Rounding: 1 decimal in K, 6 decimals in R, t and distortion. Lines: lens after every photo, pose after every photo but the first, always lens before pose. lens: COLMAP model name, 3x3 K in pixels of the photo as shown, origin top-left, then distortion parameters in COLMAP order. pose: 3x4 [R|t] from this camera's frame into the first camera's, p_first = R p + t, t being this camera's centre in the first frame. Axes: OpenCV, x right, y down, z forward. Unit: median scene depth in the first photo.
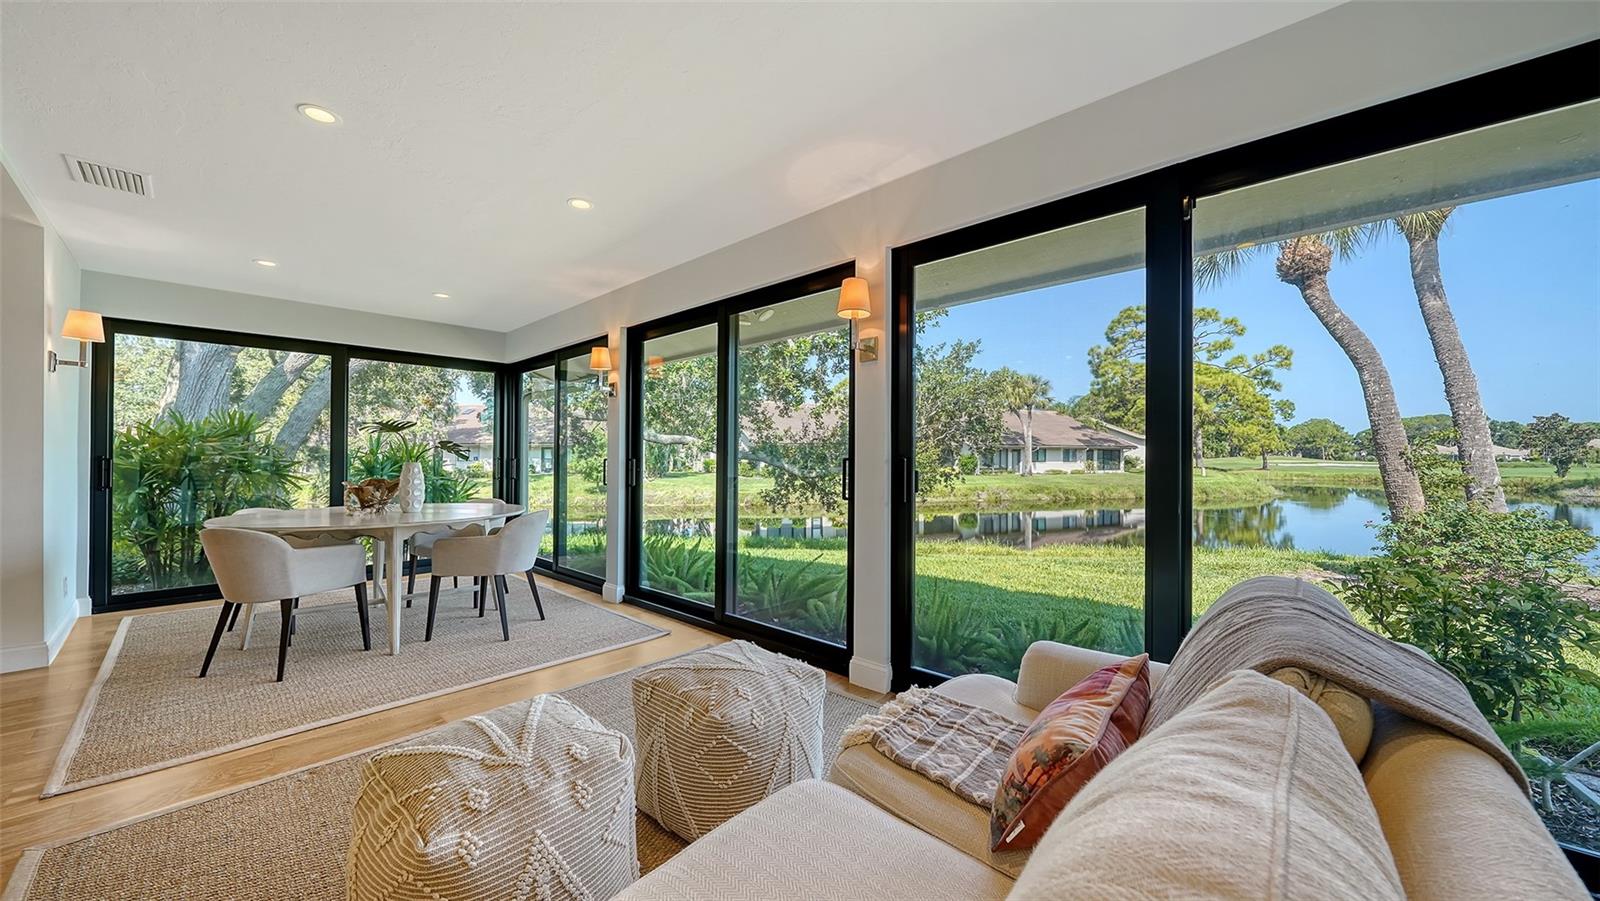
lens RADIAL K [[556.5, 0, 798.8], [0, 556.5, 454.5], [0, 0, 1]] dist [0.001640, 0.000048]
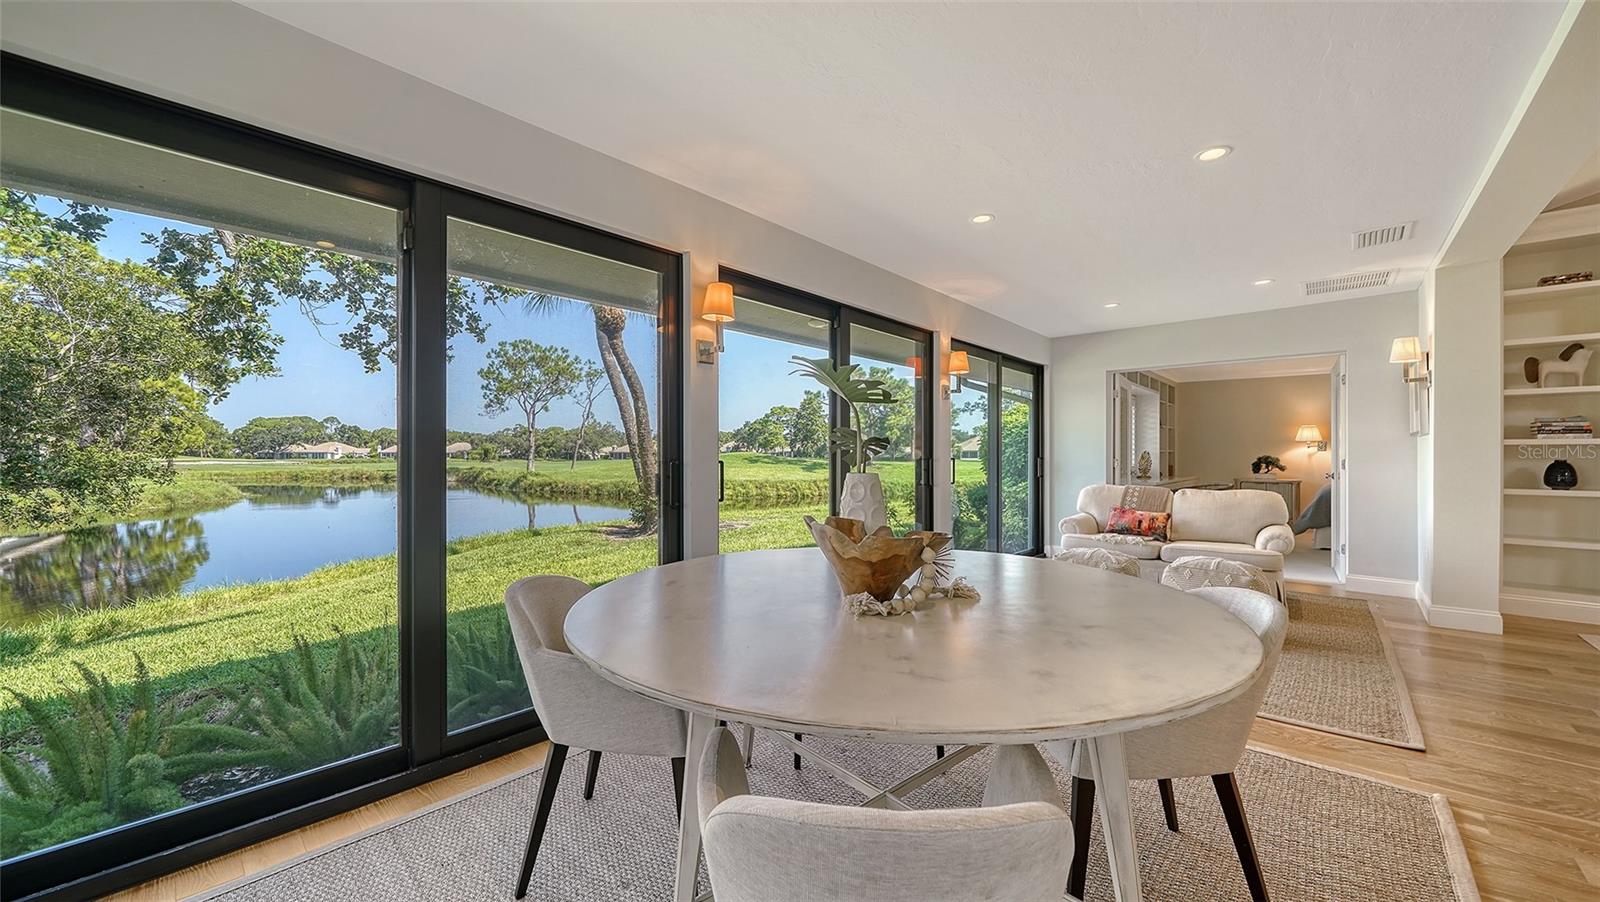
lens RADIAL K [[605.7, 0, 798.3], [0, 605.7, 452.9], [0, 0, 1]] dist [-0.001058, -0.000022]
pose [[-0.043739, -0.000811, 0.999043, -0.132587], [-0.001306, 0.999999, 0.000754, -0.001692], [-0.999042, -0.001272, -0.043740, 0.122971]]
